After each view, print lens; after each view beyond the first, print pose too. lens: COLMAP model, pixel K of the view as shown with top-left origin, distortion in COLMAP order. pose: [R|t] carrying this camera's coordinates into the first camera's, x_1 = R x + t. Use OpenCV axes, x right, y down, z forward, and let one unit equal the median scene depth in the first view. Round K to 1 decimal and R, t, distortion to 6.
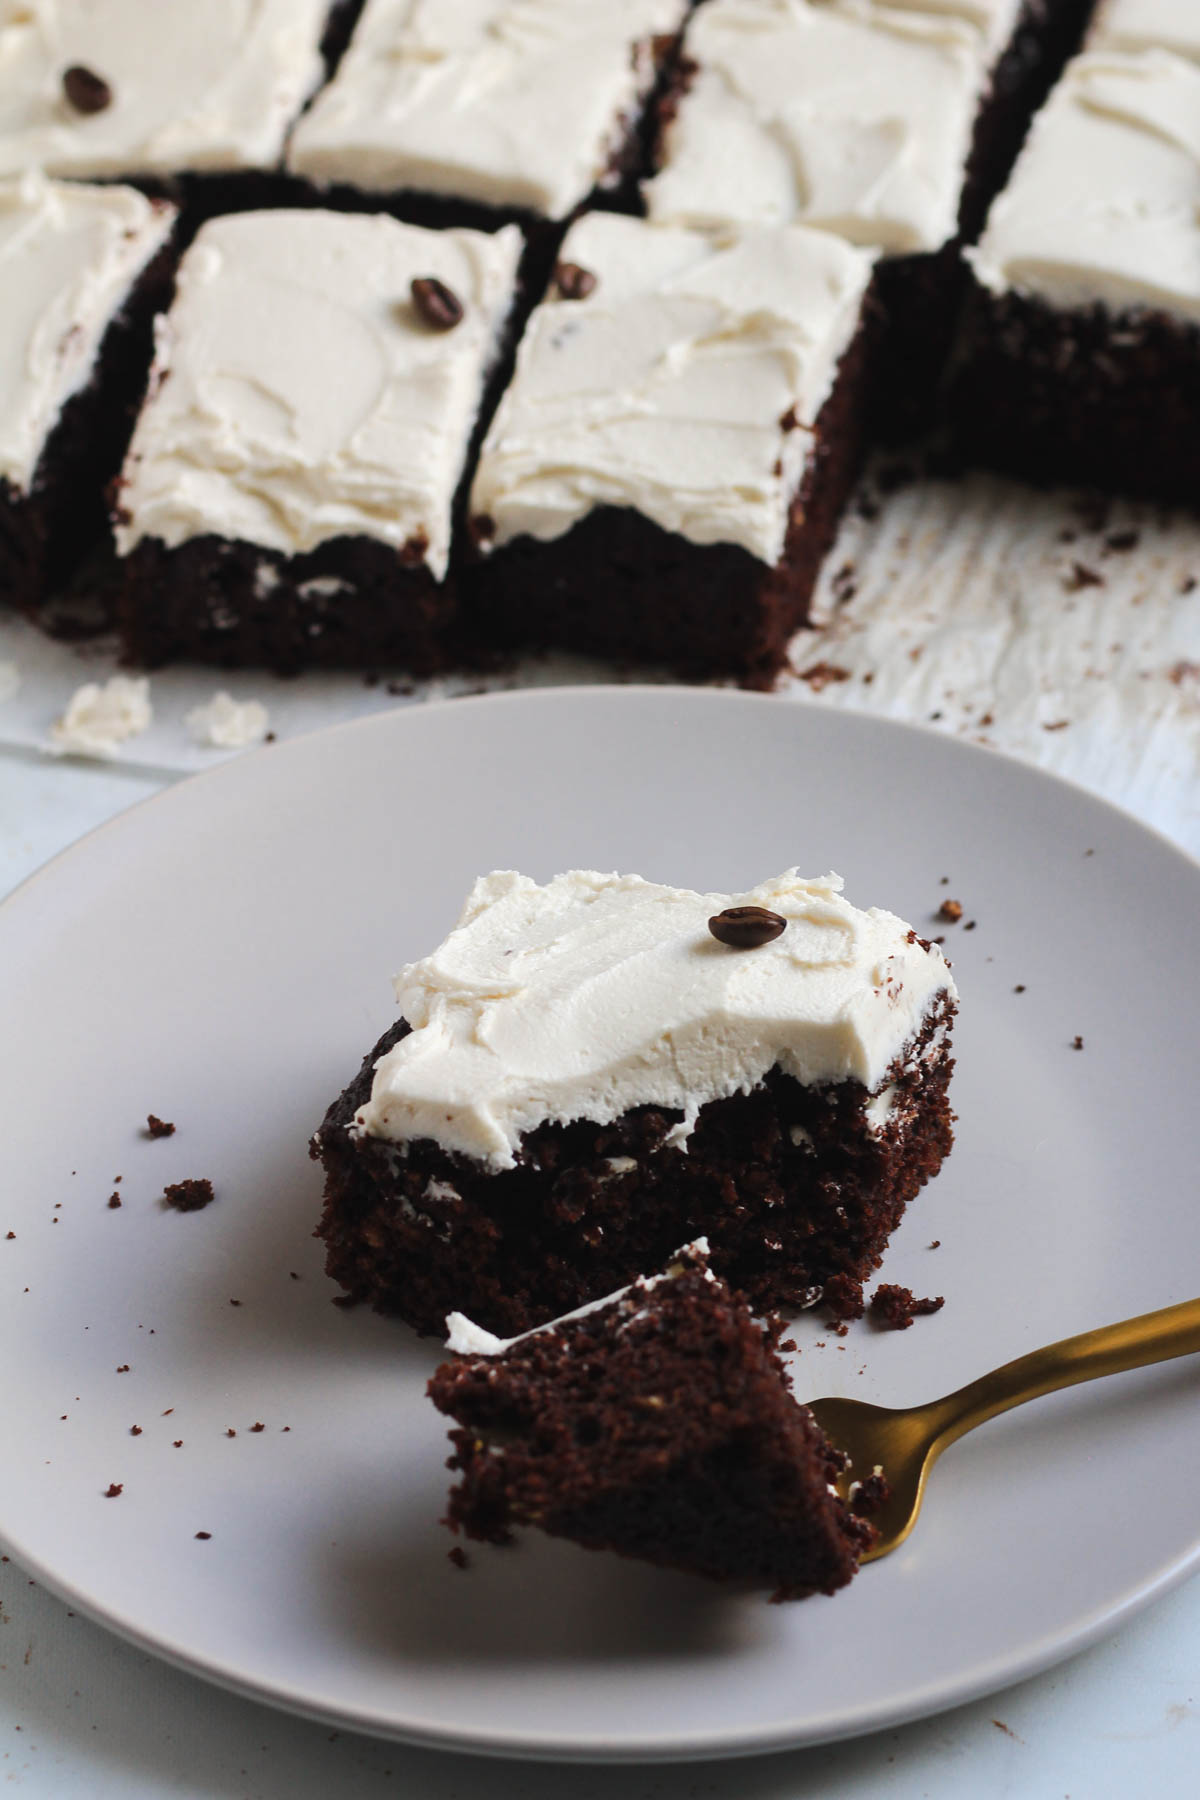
lens RADIAL K [[2459.1, 0, 600.0], [0, 2459.1, 900.0], [0, 0, 1]] dist [-0.022500, -0.053193]
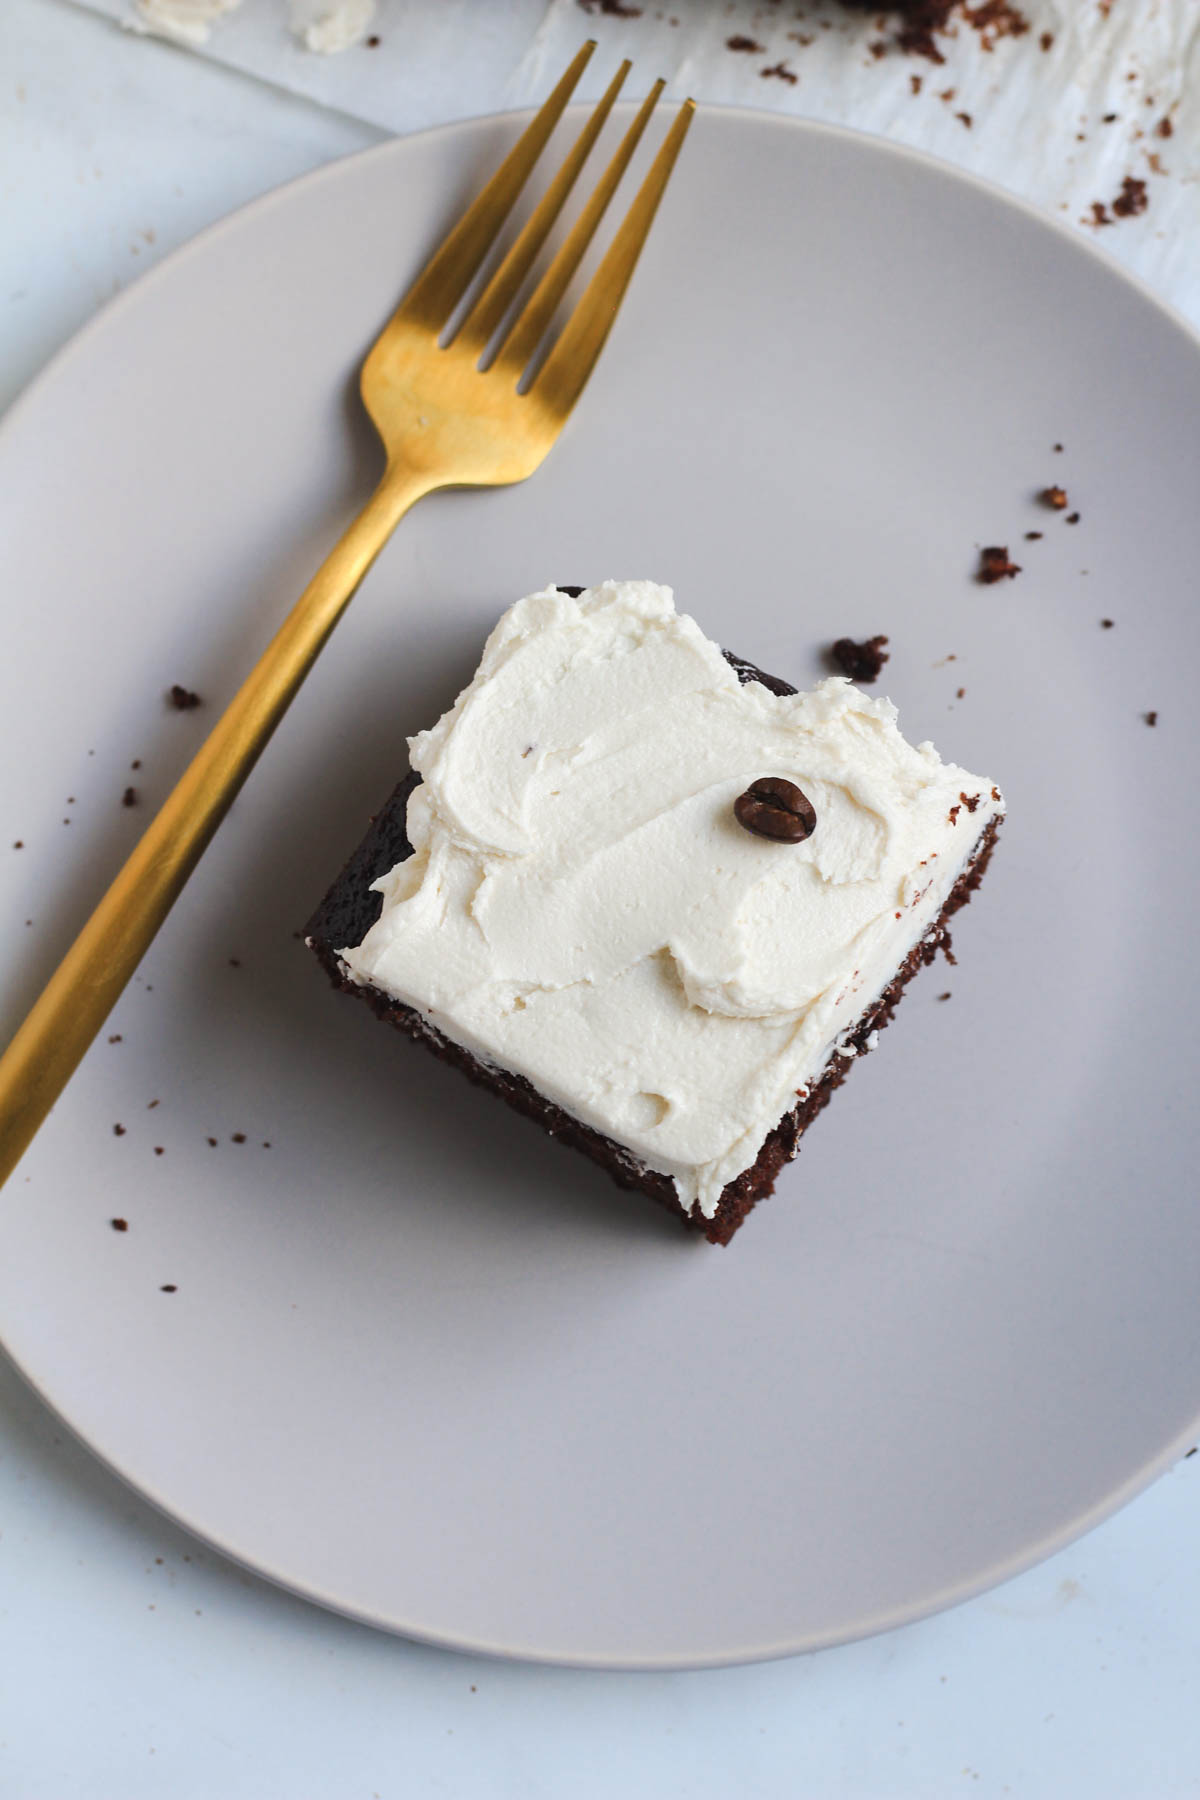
lens RADIAL K [[2459.1, 0, 600.0], [0, 2459.1, 900.0], [0, 0, 1]] dist [-0.022500, -0.053193]
pose [[0.991004, 0.132499, -0.018836, 0.014665], [-0.114593, 0.912804, 0.391992, -0.293055], [0.069132, -0.386308, 0.919776, 0.115212]]
